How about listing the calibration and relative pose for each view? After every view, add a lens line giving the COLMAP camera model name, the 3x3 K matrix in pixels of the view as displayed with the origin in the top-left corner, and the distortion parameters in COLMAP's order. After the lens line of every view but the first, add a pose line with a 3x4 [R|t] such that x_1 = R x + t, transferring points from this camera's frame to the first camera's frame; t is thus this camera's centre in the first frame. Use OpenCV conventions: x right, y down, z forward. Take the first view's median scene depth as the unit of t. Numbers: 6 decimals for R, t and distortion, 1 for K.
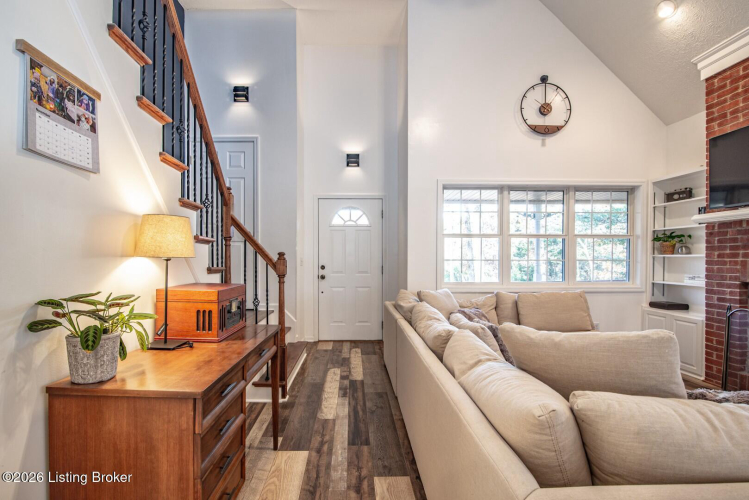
lens RADIAL K [[358.1, 0, 338.2], [0, 358.1, 259.7], [0, 0, 1]] dist [-0.015567, 0.000204]
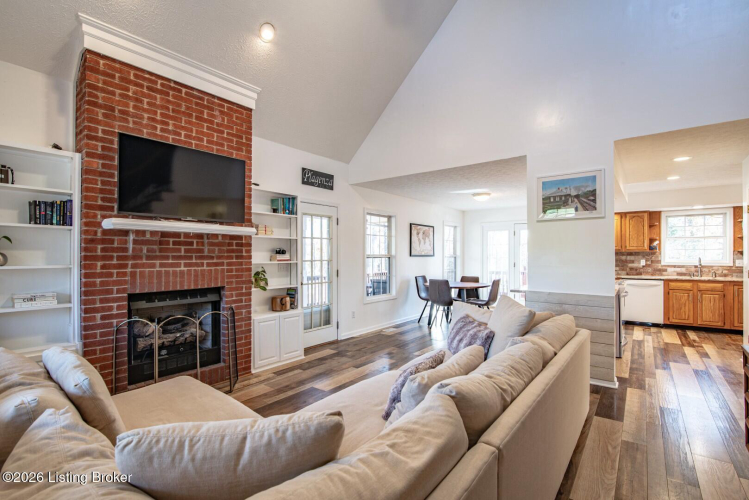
lens RADIAL K [[358.1, 0, 368.4], [0, 358.1, 254.2], [0, 0, 1]] dist [-0.015567, 0.000204]
pose [[-0.805864, -0.000636, 0.592100, 0.033628], [0.001983, 0.999991, 0.003772, -0.034900], [-0.592097, 0.004214, -0.805856, 1.044816]]
